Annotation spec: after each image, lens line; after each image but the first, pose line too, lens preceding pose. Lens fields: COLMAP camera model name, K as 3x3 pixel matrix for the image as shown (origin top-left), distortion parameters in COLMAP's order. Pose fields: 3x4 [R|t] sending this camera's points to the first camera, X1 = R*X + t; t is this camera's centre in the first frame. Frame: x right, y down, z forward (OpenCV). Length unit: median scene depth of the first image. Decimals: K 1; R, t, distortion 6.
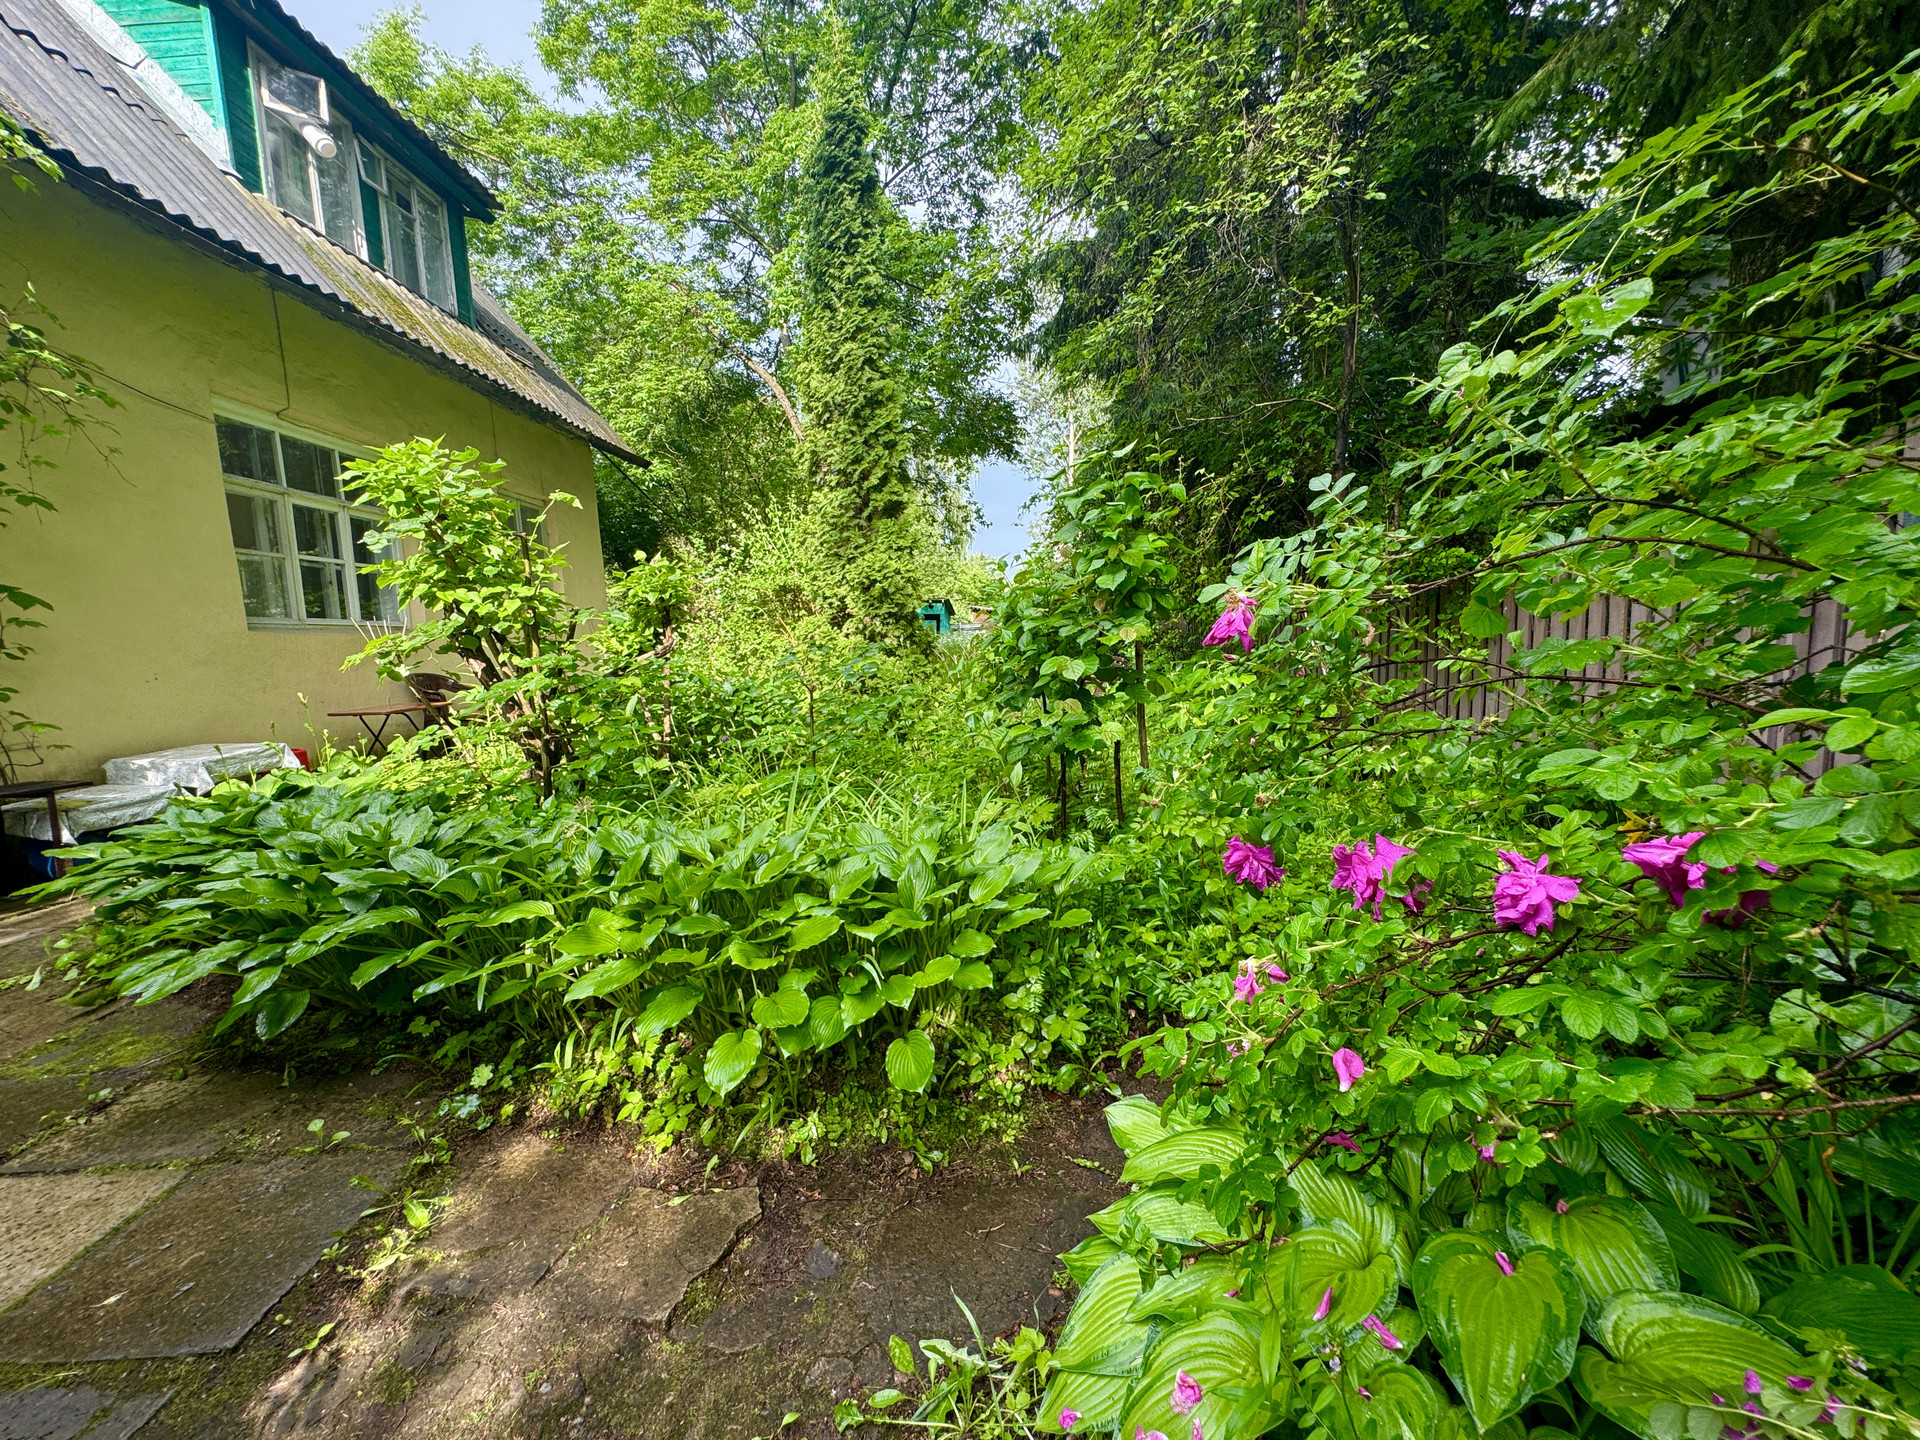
lens RADIAL K [[766.2, 0, 961.3], [0, 766.2, 718.9], [0, 0, 1]] dist [-0.003635, 0.000817]
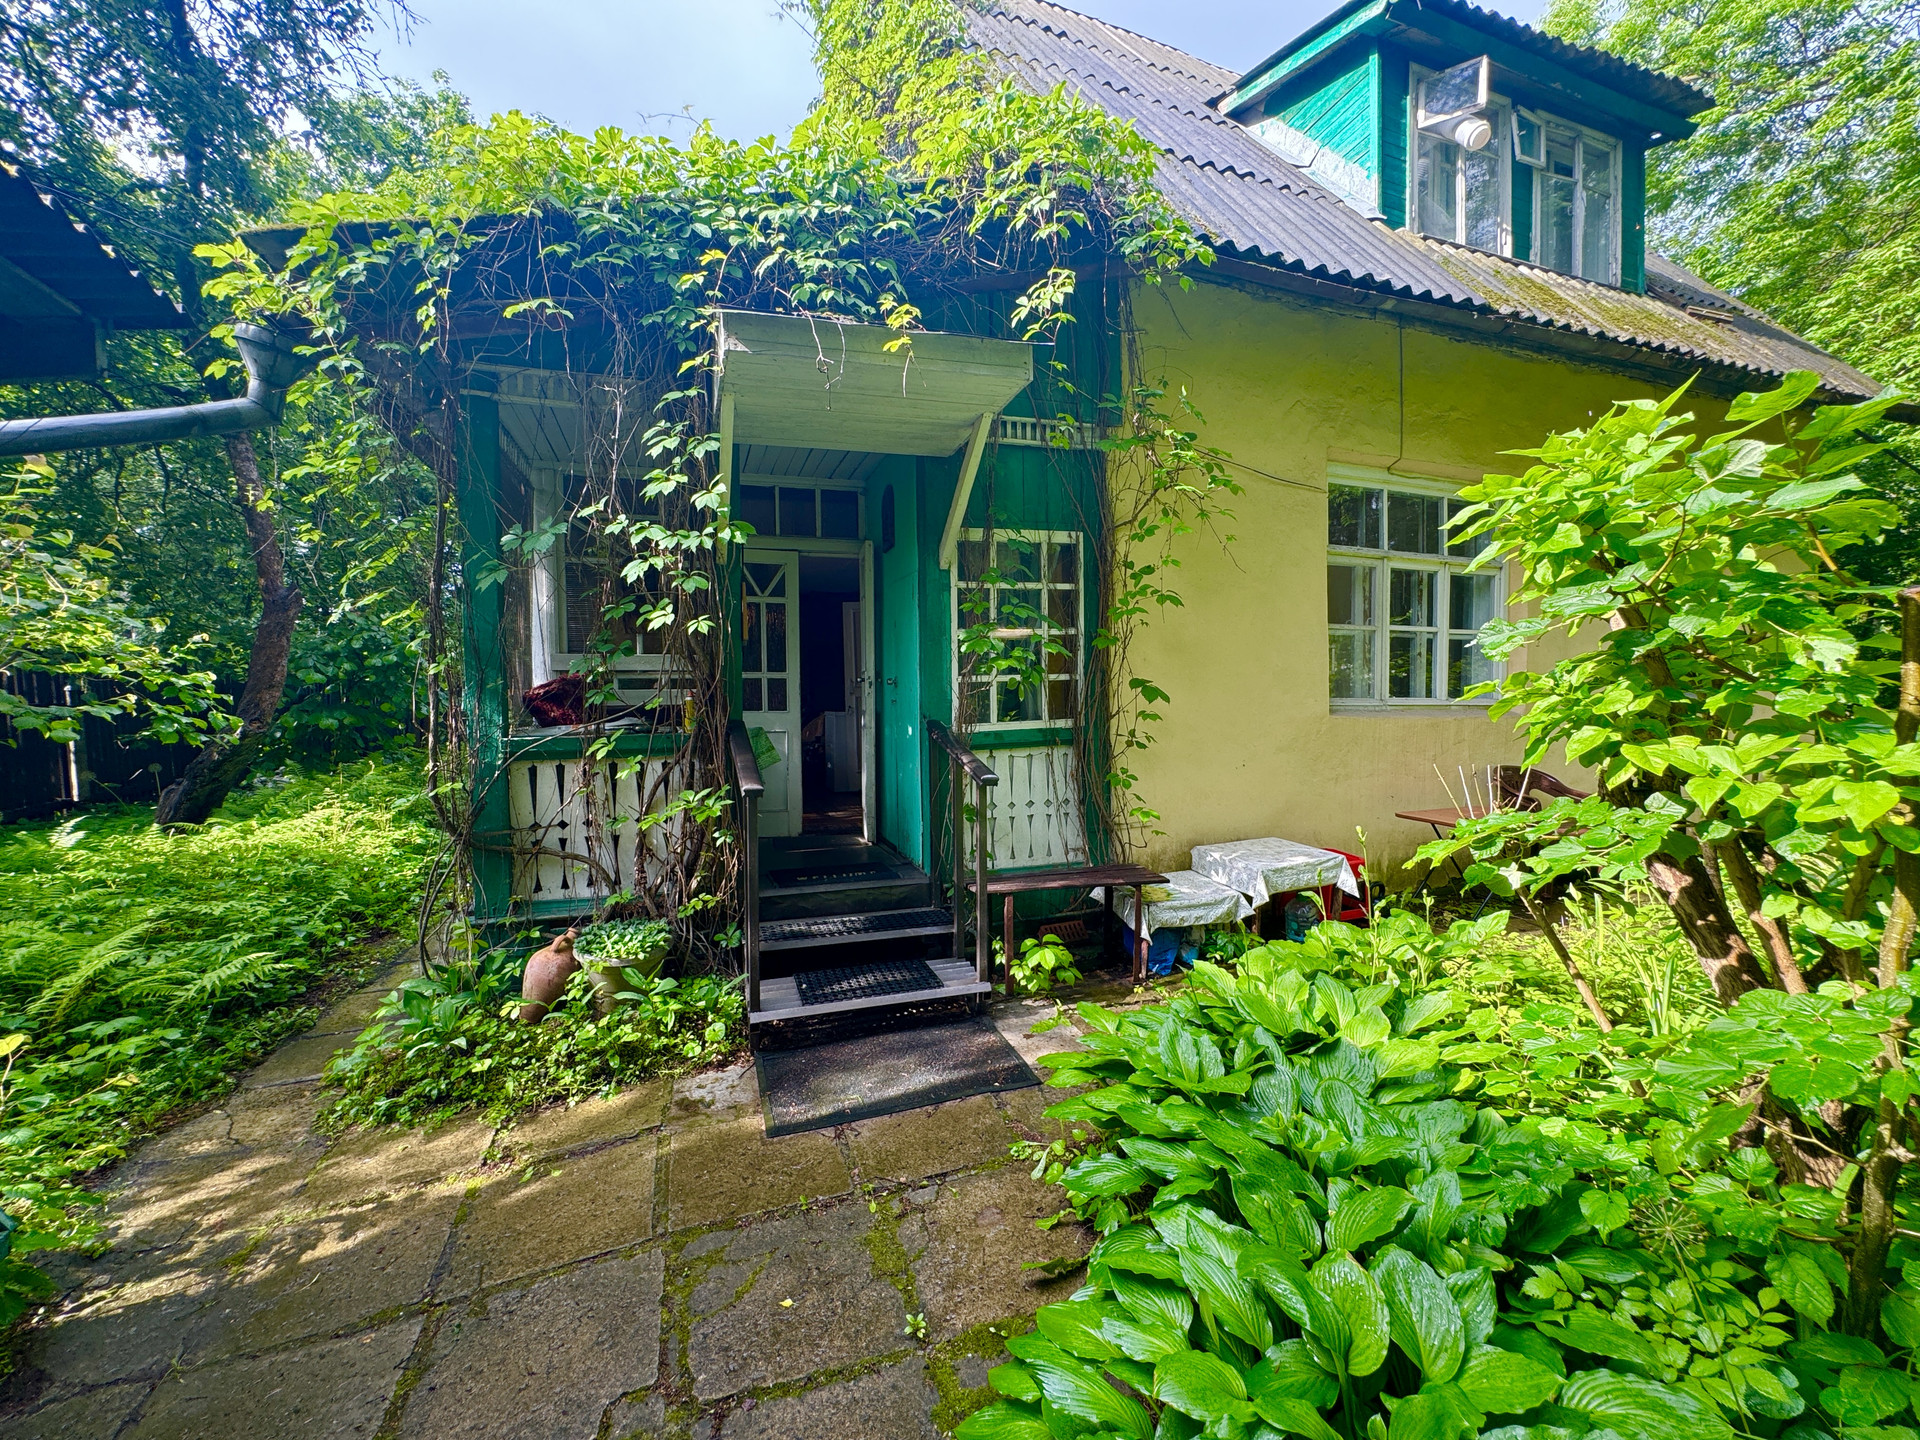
lens RADIAL K [[766.2, 0, 961.2], [0, 766.2, 717.1], [0, 0, 1]] dist [-0.003635, 0.000817]
pose [[0.338792, 0.061283, -0.938863, -0.224064], [-0.113172, 0.993286, 0.023997, -0.082724], [0.934030, 0.098123, 0.343453, 0.274584]]
